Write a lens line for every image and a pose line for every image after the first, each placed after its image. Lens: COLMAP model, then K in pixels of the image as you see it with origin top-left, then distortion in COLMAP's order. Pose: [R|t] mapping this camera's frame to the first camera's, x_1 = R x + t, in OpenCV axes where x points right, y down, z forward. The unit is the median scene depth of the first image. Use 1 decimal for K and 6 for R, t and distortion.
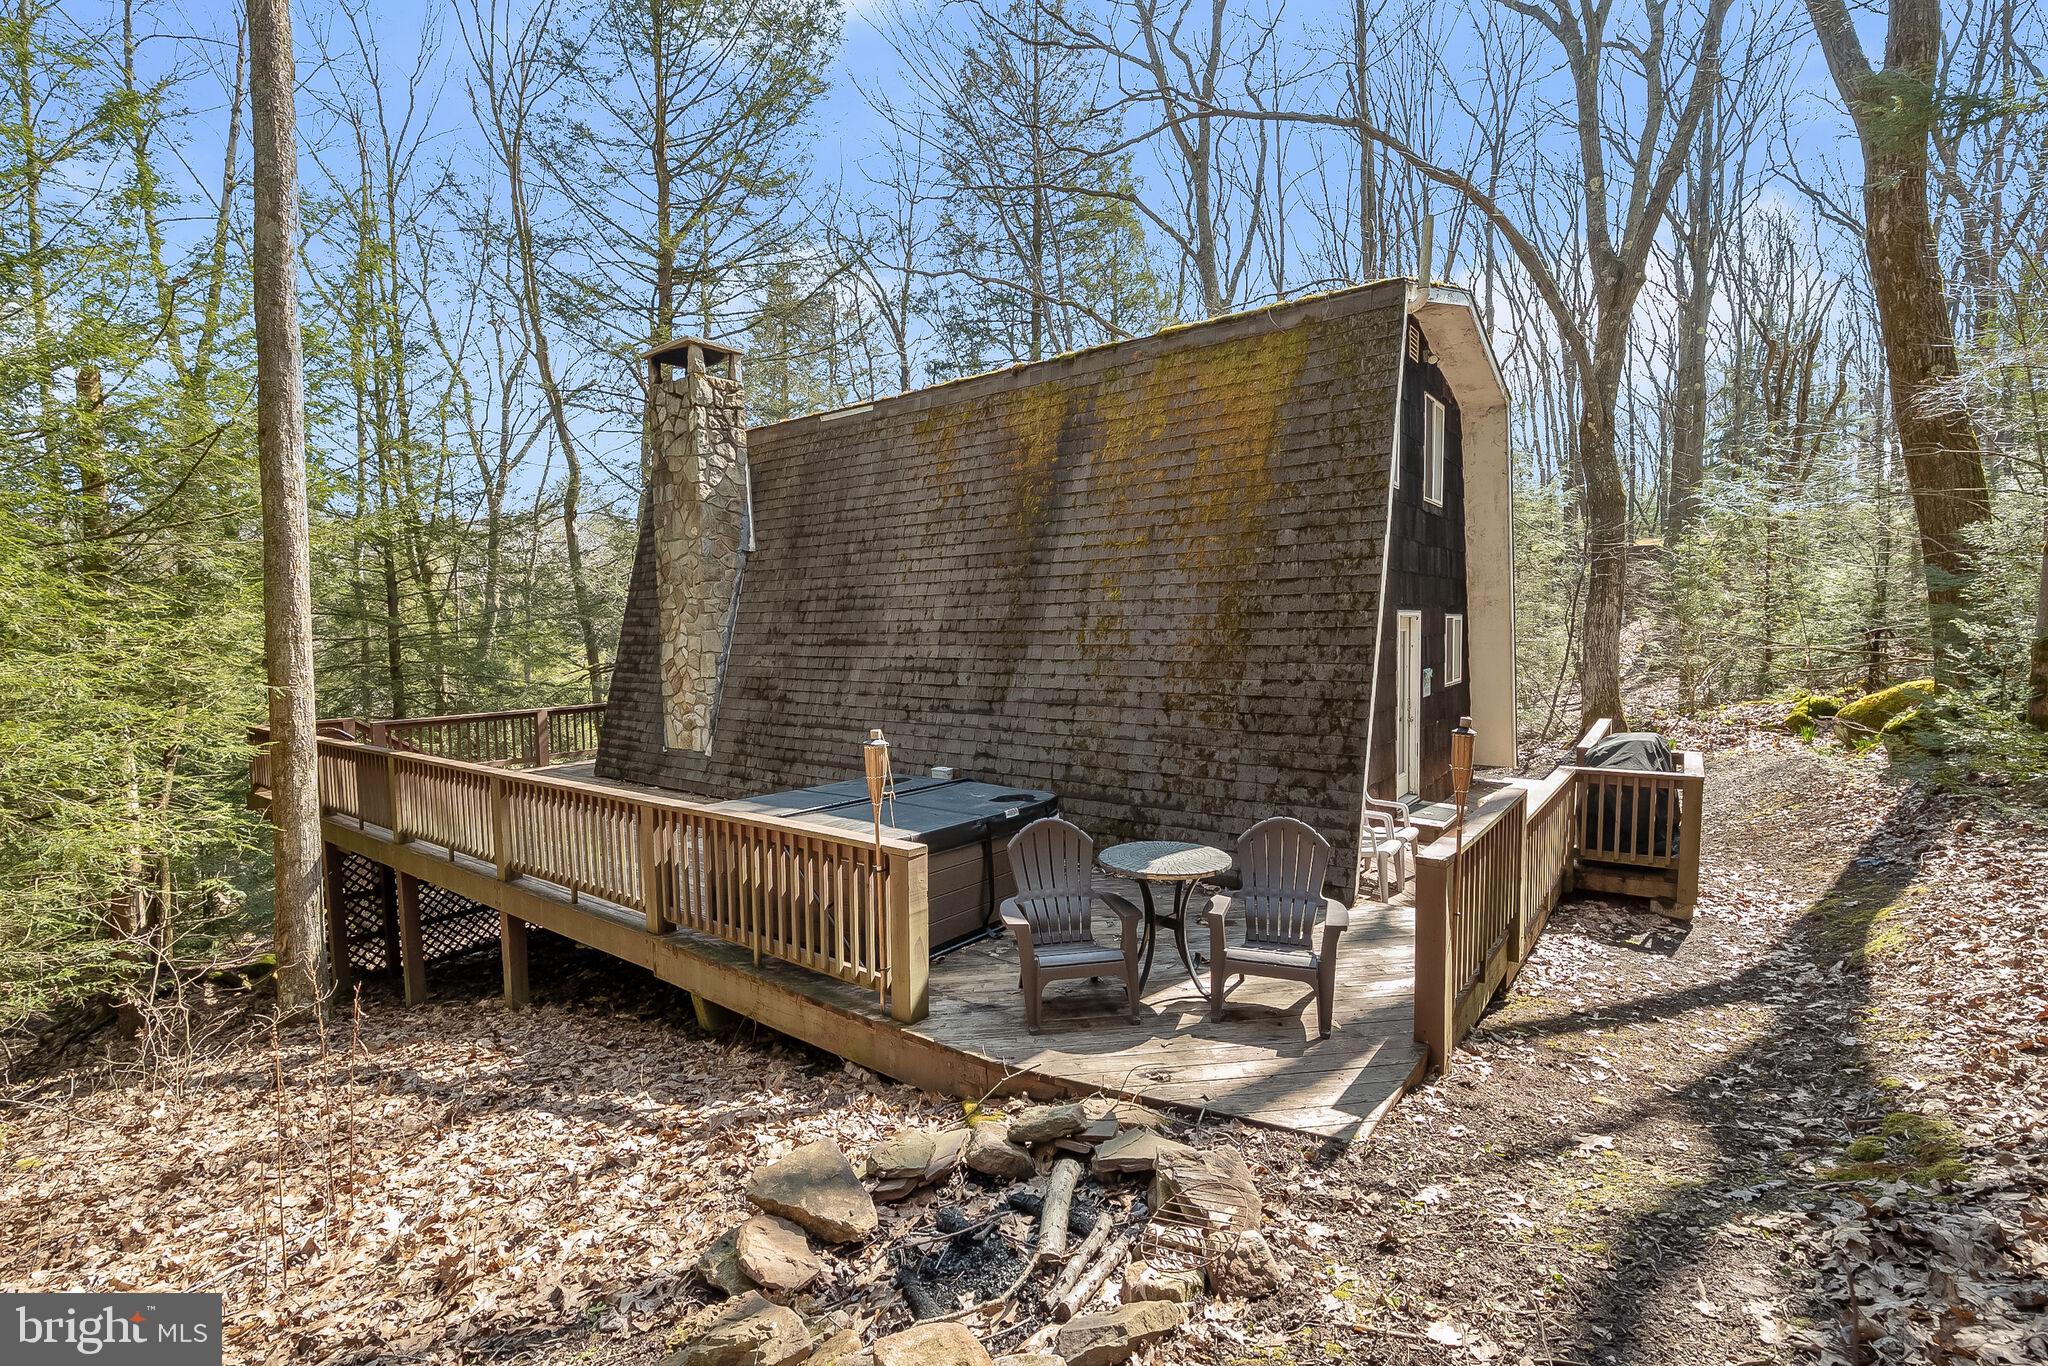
lens RADIAL K [[900.9, 0, 1024.0], [0, 900.9, 683.0], [0, 0, 1]] dist [-0.001579, -0.000533]
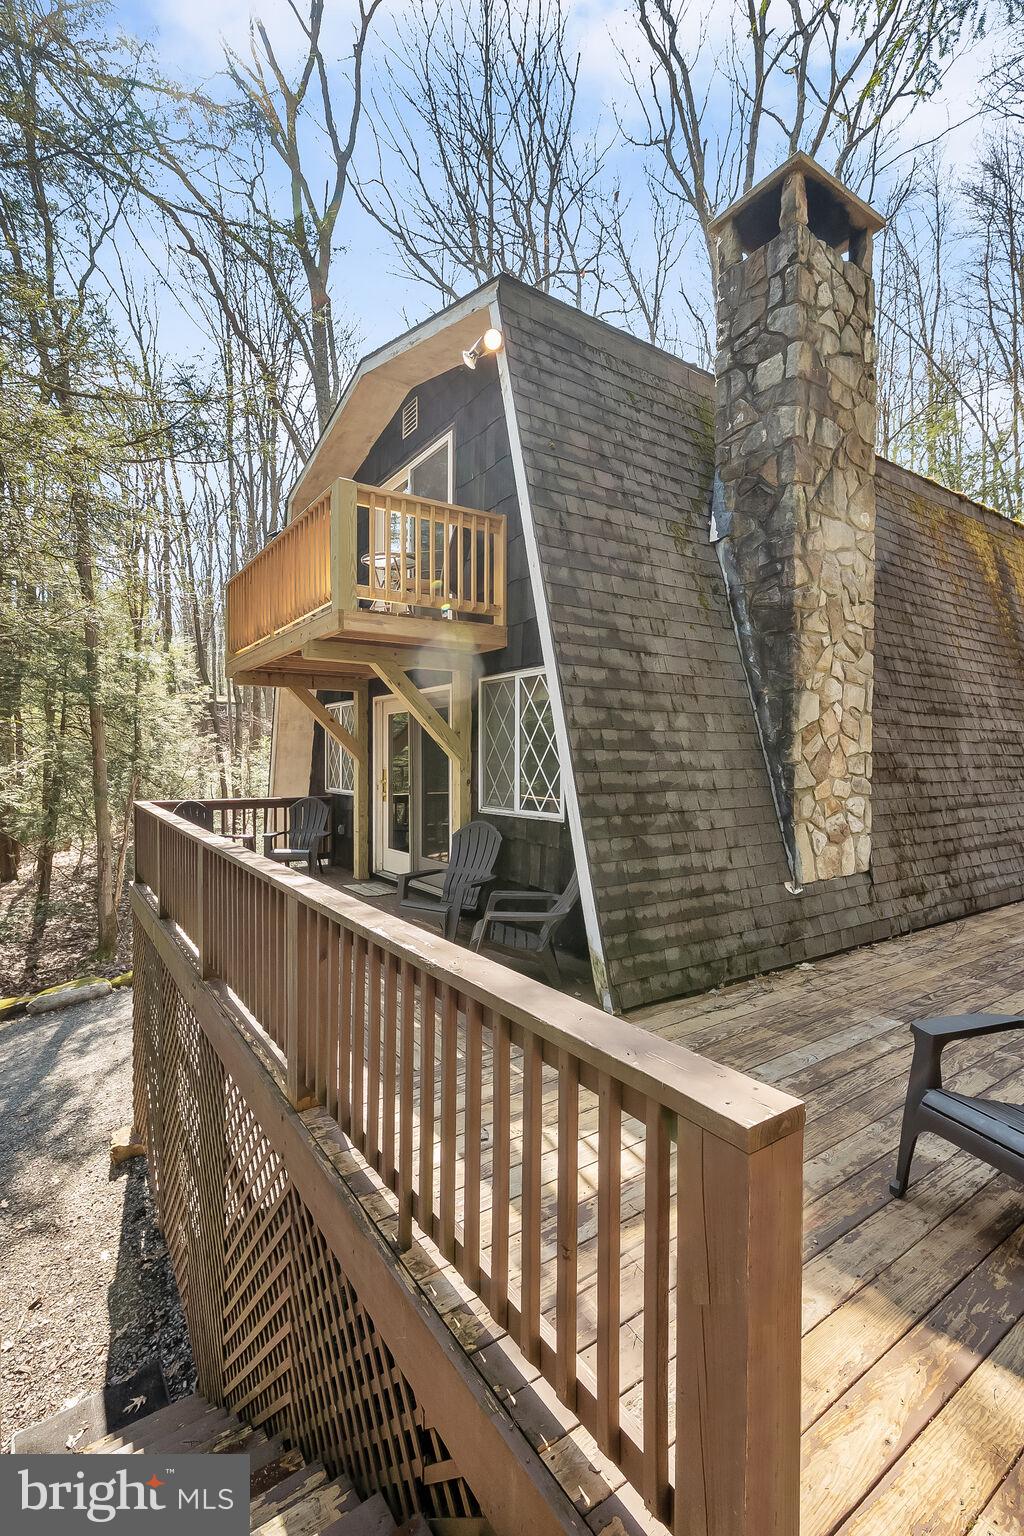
lens RADIAL K [[675.6, 0, 505.7], [0, 675.6, 763.8], [0, 0, 1]] dist [-0.001579, -0.000533]
pose [[0.322208, 0.009450, 0.946622, -0.873280], [0.057734, 0.997893, -0.029613, 0.000926], [-0.944907, 0.064194, 0.320984, 1.076451]]
